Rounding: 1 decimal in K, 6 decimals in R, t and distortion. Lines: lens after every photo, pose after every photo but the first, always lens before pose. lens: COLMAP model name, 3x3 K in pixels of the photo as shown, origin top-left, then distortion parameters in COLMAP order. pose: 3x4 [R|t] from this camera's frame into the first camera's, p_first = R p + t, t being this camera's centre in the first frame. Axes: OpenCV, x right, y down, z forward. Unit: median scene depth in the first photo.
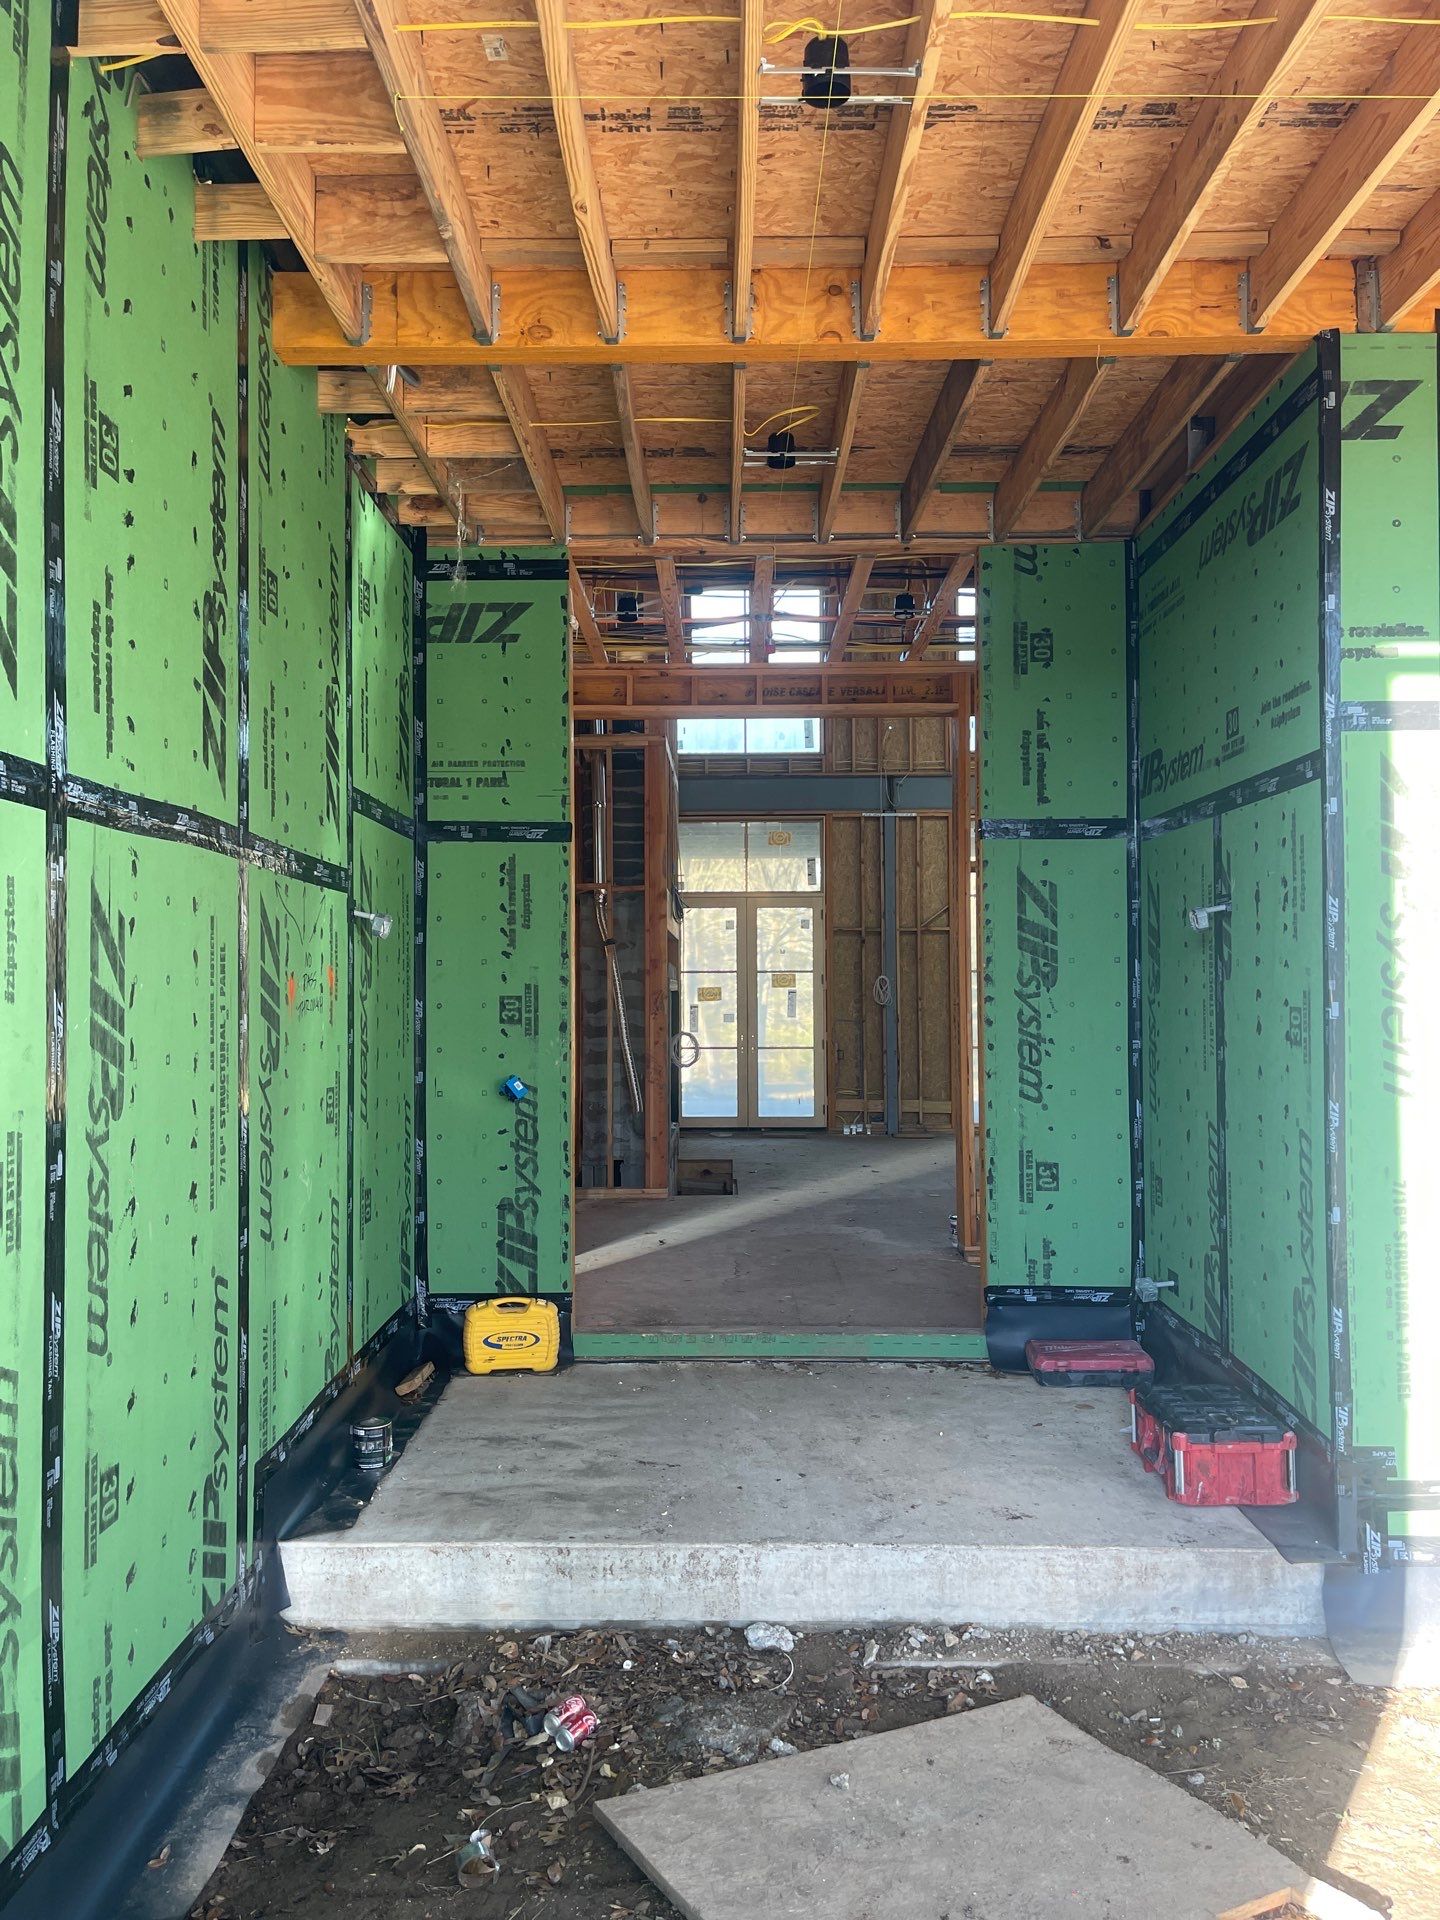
lens RADIAL K [[1442.4, 0, 699.2], [0, 1442.4, 960.2], [0, 0, 1]] dist [0.045692, -0.080092]
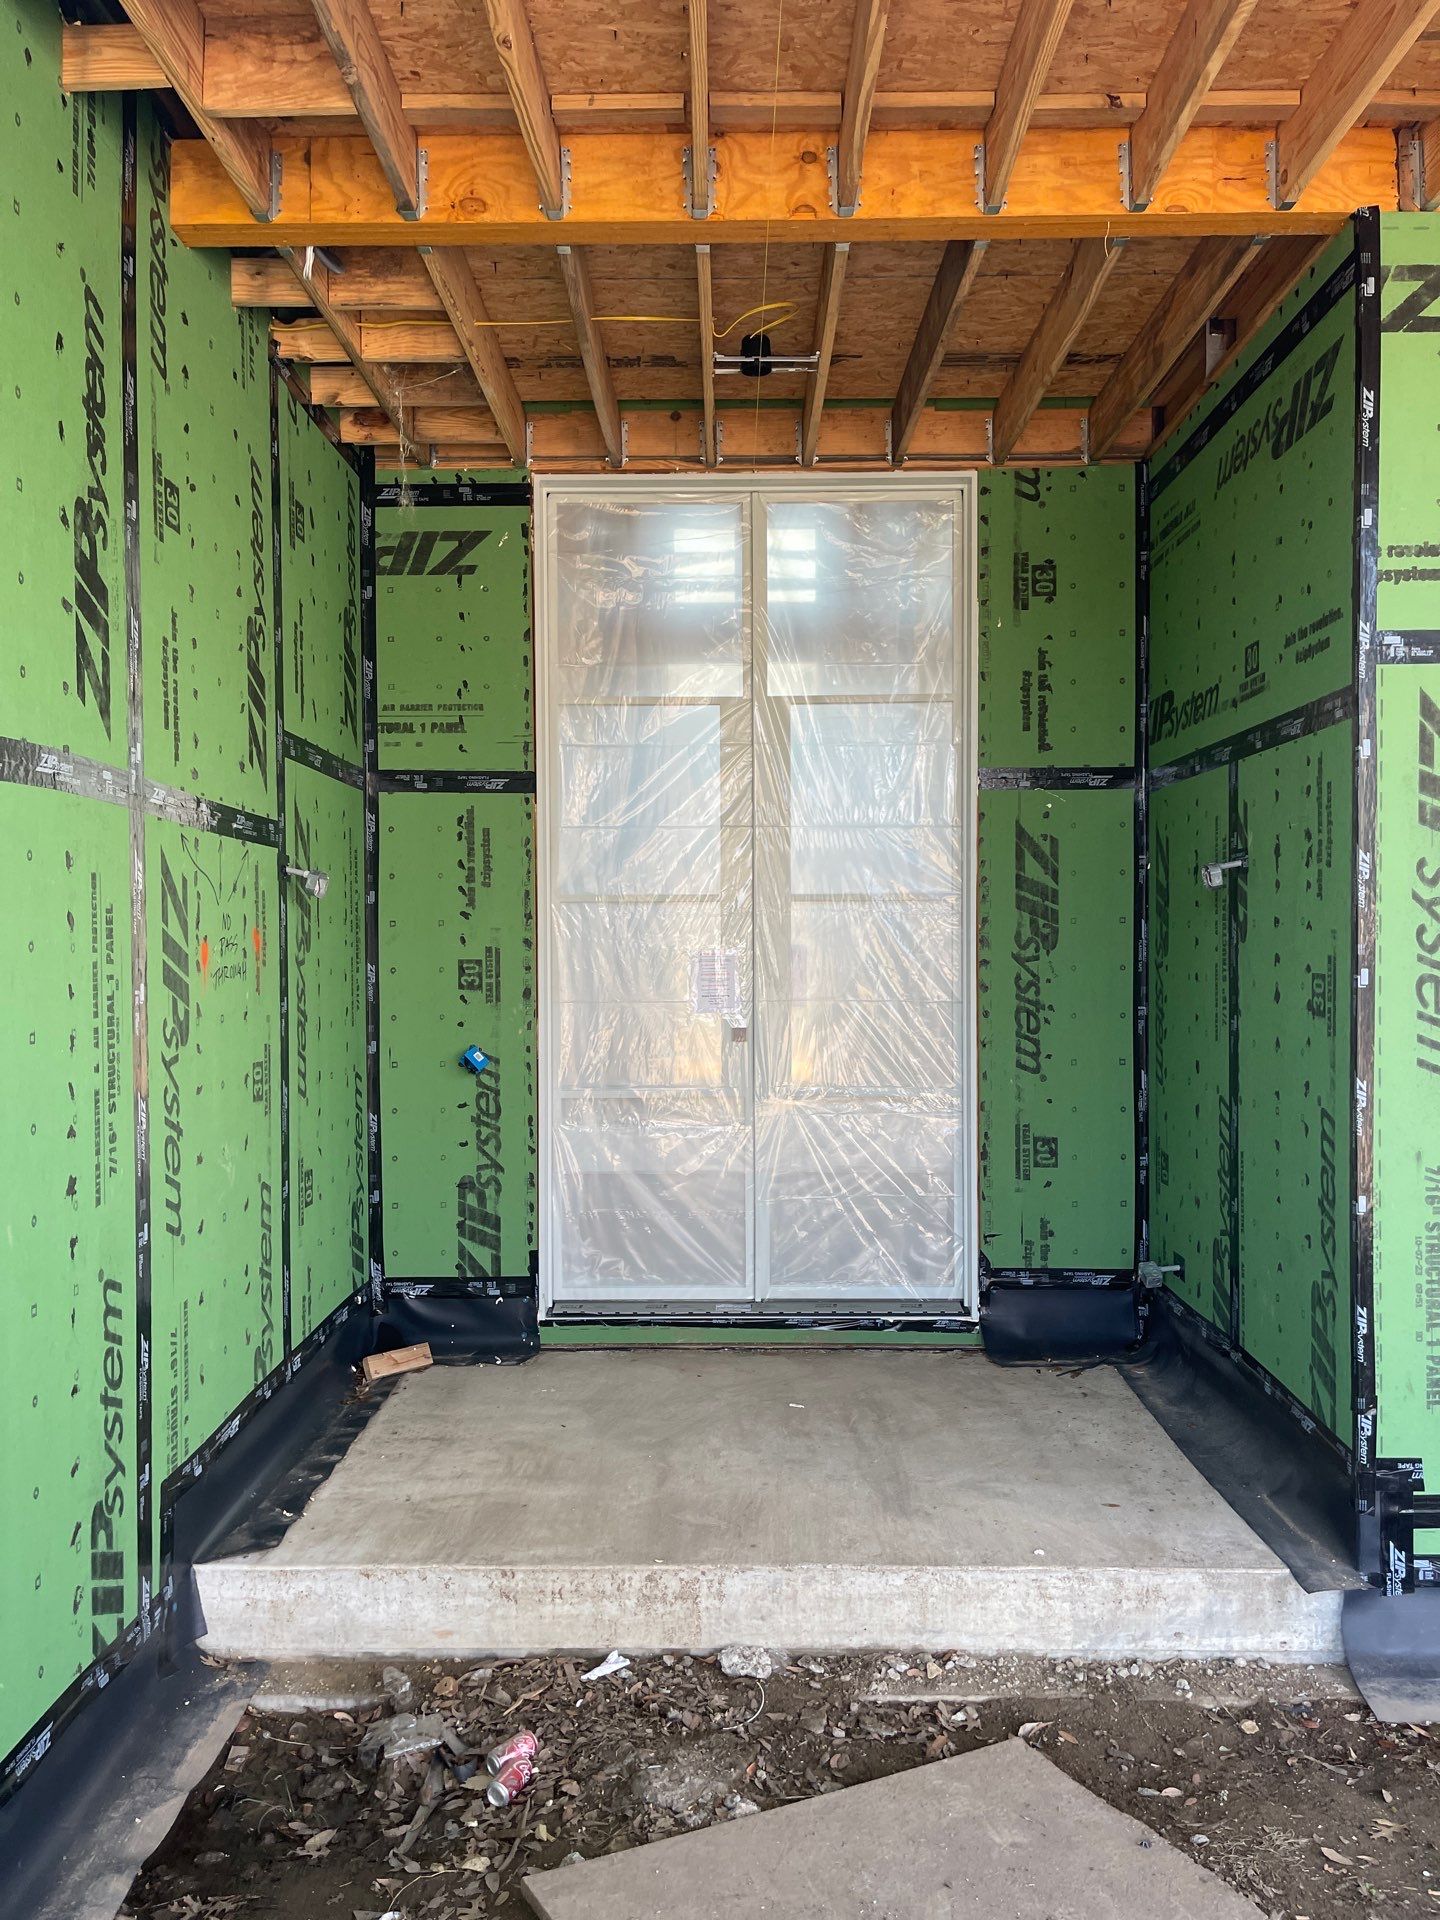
lens RADIAL K [[1440.4, 0, 714.6], [0, 1440.4, 972.6], [0, 0, 1]] dist [0.056905, -0.099963]
pose [[0.999979, -0.001090, 0.006451, 0.020884], [0.000845, 0.999283, 0.037845, -0.001912], [-0.006487, -0.037839, 0.999263, 0.072173]]
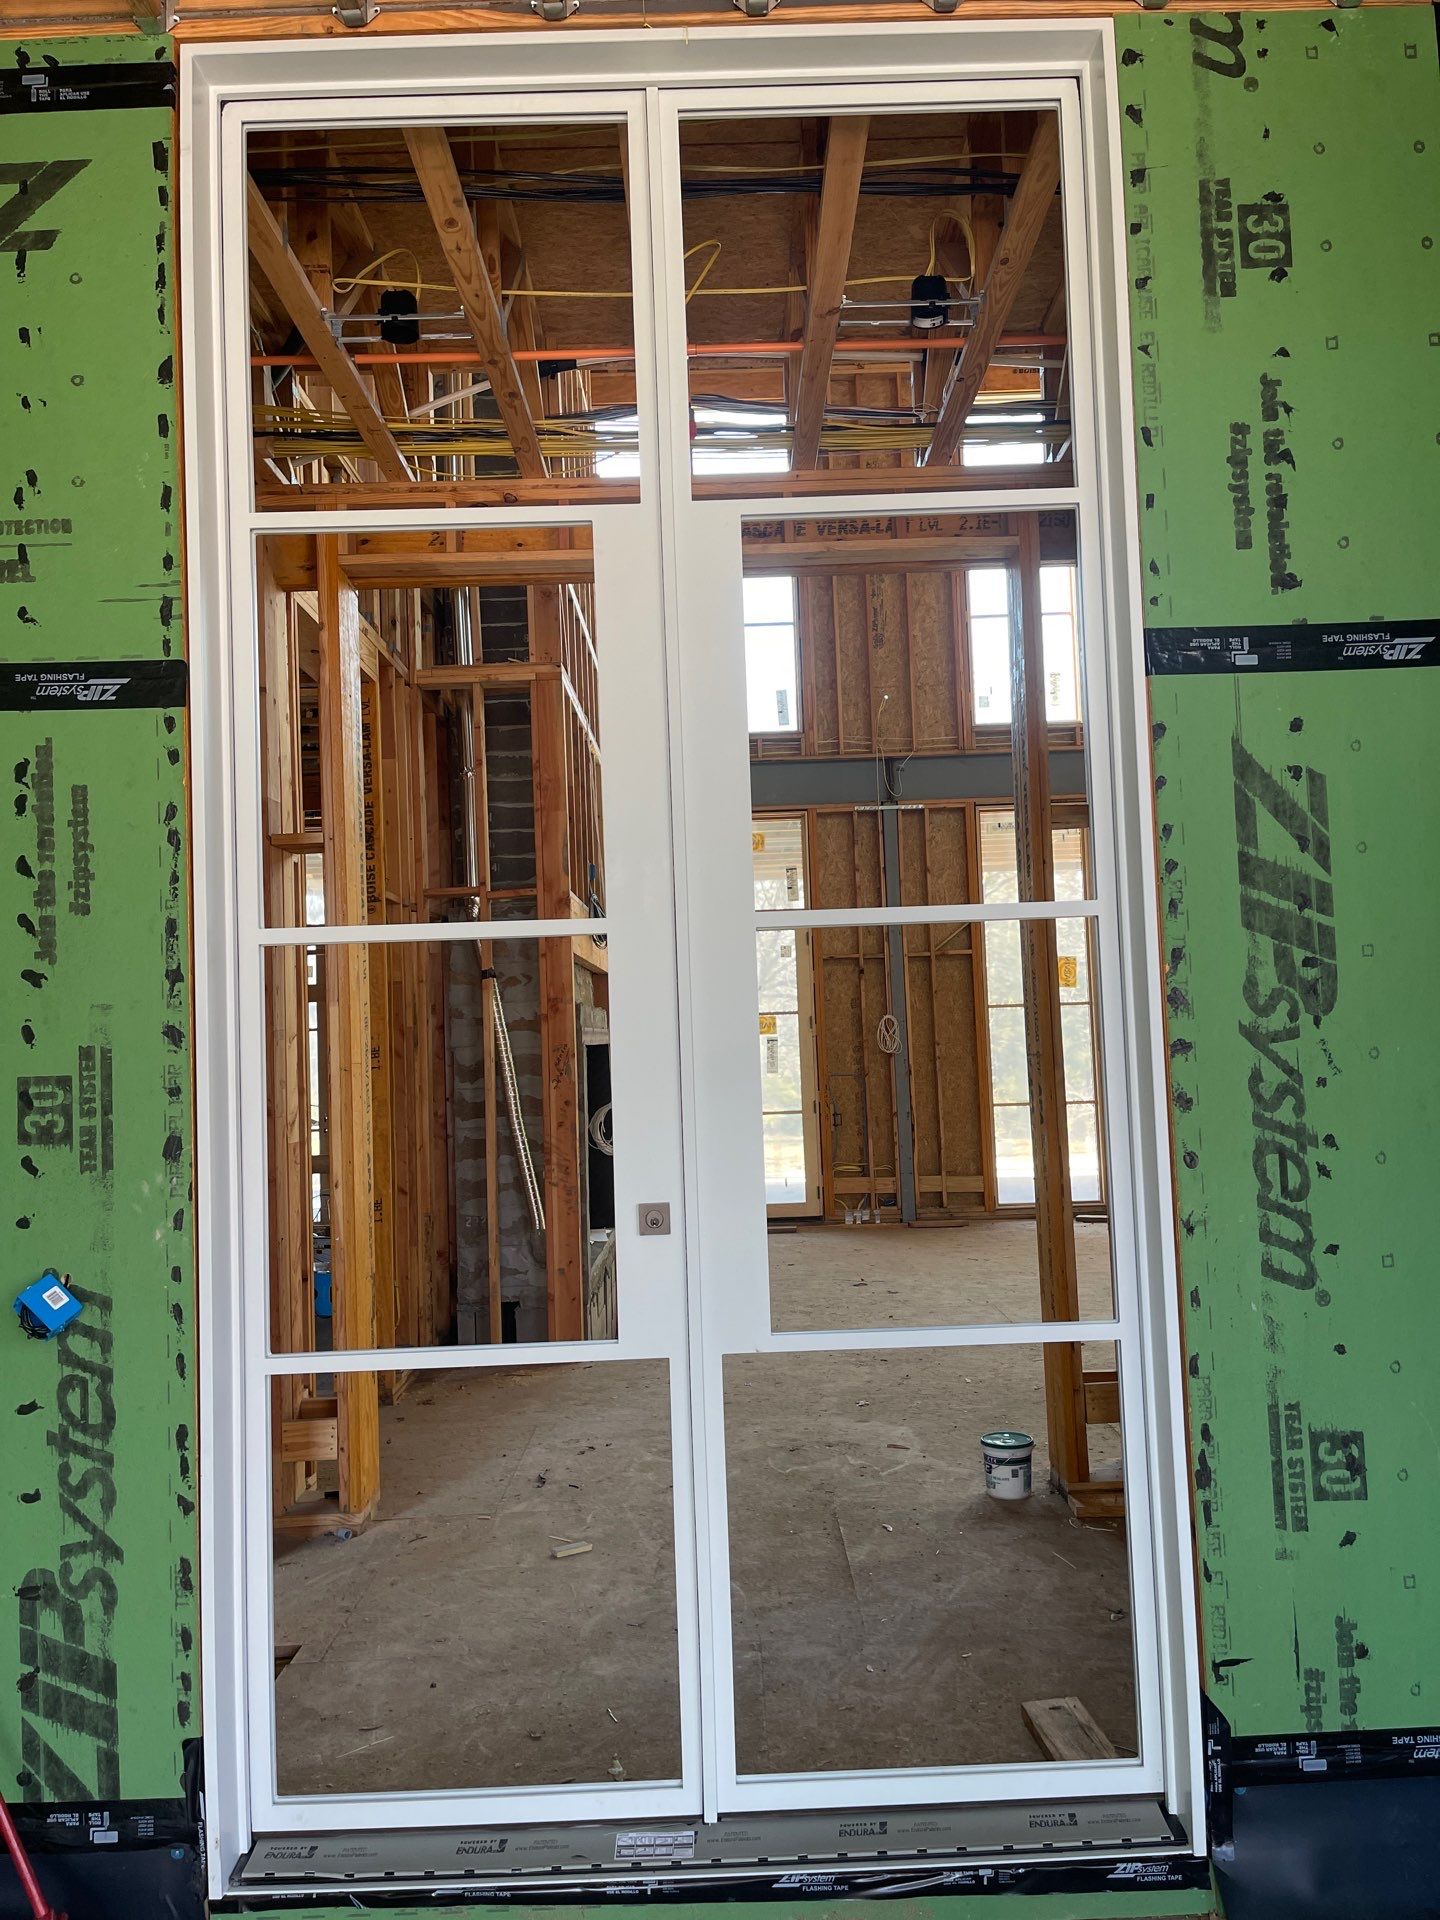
lens RADIAL K [[1438.5, 0, 736.6], [0, 1438.5, 968.1], [0, 0, 1]] dist [0.046222, -0.060312]
pose [[0.999035, -0.031115, 0.030997, 0.057661], [0.031988, 0.999093, -0.028106, 0.011615], [-0.030094, 0.029070, 0.999124, 0.580598]]
